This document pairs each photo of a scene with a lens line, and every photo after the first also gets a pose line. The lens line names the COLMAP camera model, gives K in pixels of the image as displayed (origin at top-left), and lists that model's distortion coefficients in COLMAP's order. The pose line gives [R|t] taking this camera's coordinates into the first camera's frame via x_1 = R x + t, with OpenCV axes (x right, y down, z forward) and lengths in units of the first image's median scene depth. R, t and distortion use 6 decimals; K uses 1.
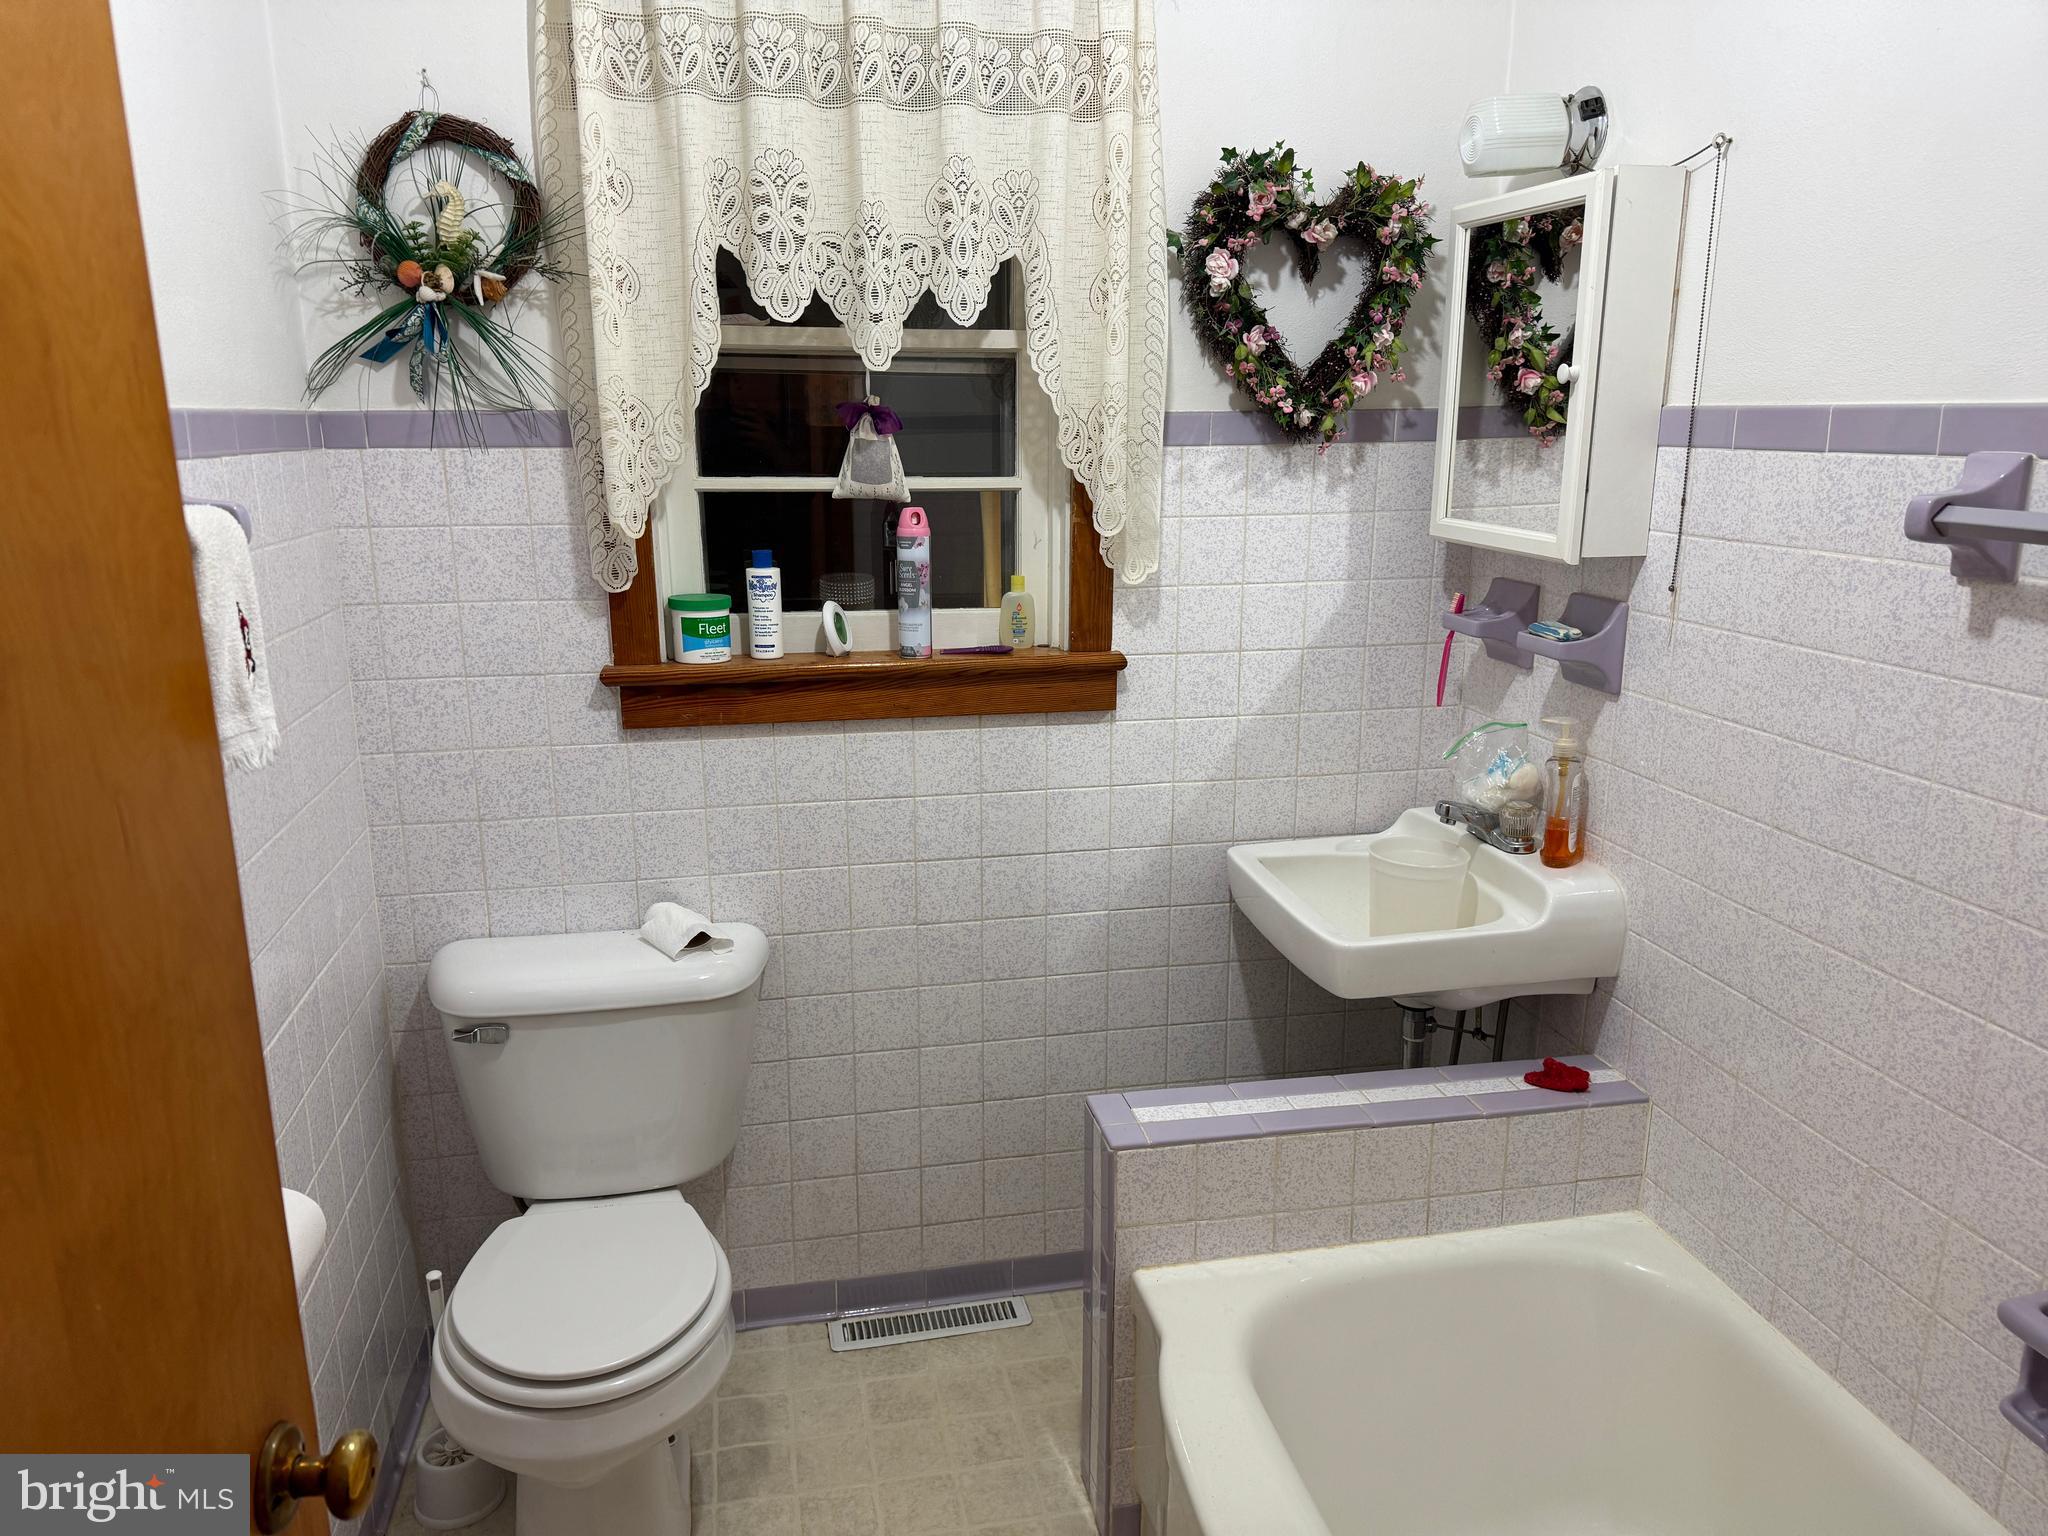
lens RADIAL K [[1444.5, 0, 1024.2], [0, 1444.5, 754.0], [0, 0, 1]] dist [0.078961, -0.083768]
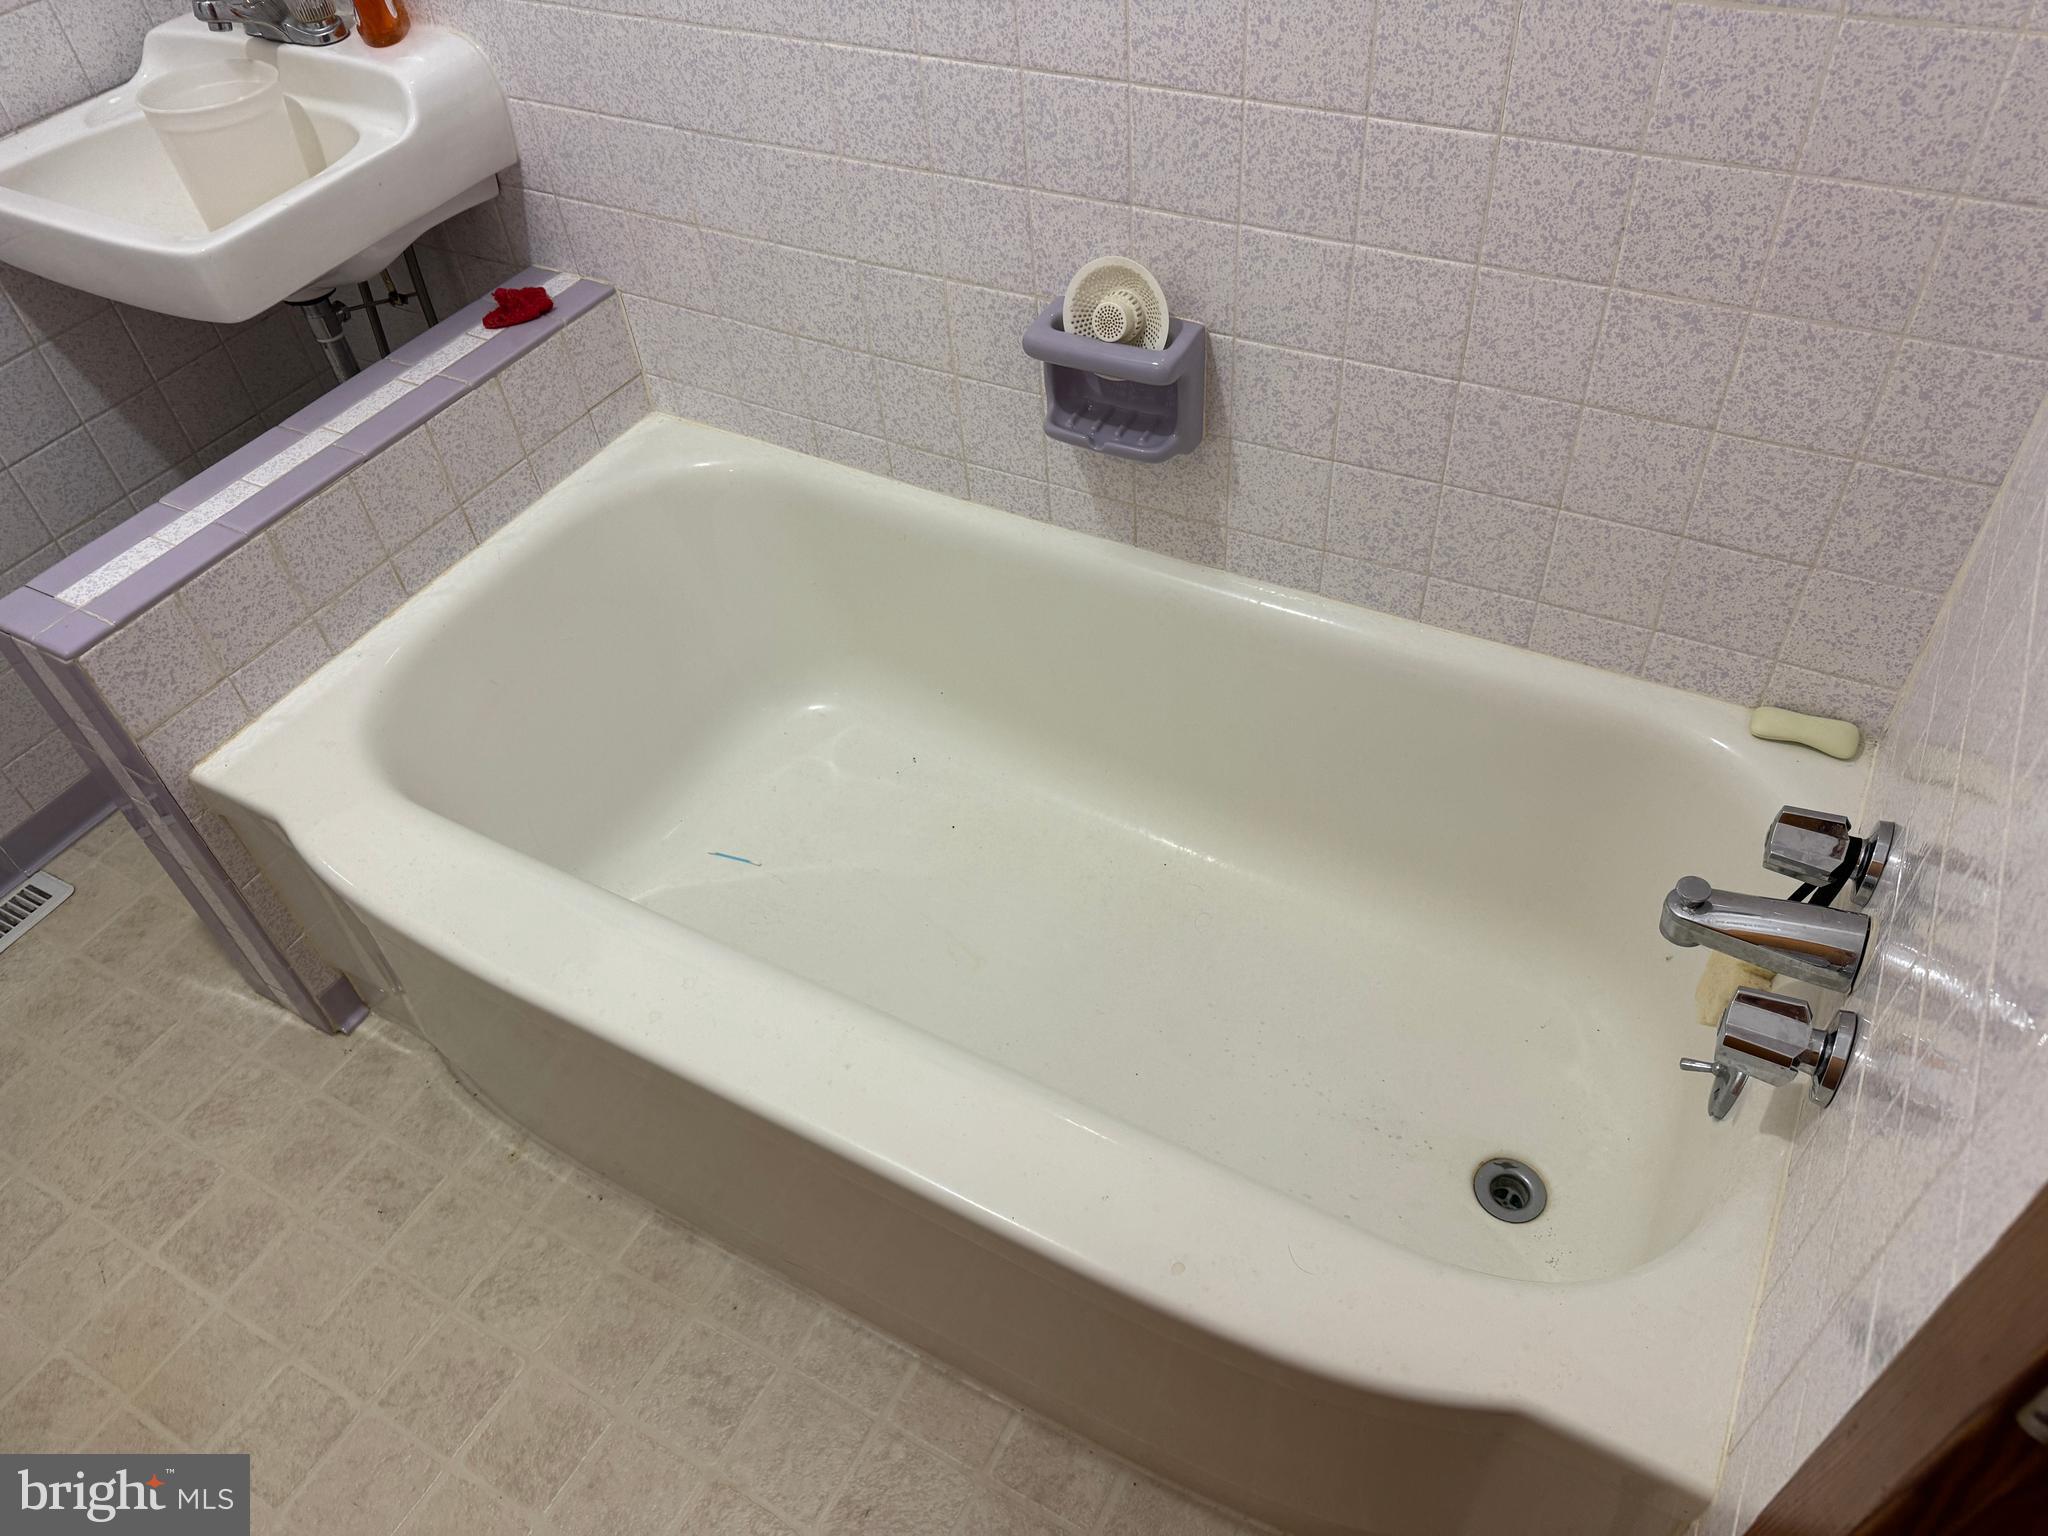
lens RADIAL K [[1444.5, 0, 1008.4], [0, 1444.5, 768.4], [0, 0, 1]] dist [0.078961, -0.083768]
pose [[0.661885, -0.565443, 0.492120, -0.017796], [0.243756, 0.783180, 0.572024, 0.013741], [-0.708866, -0.258657, 0.656206, 0.174985]]
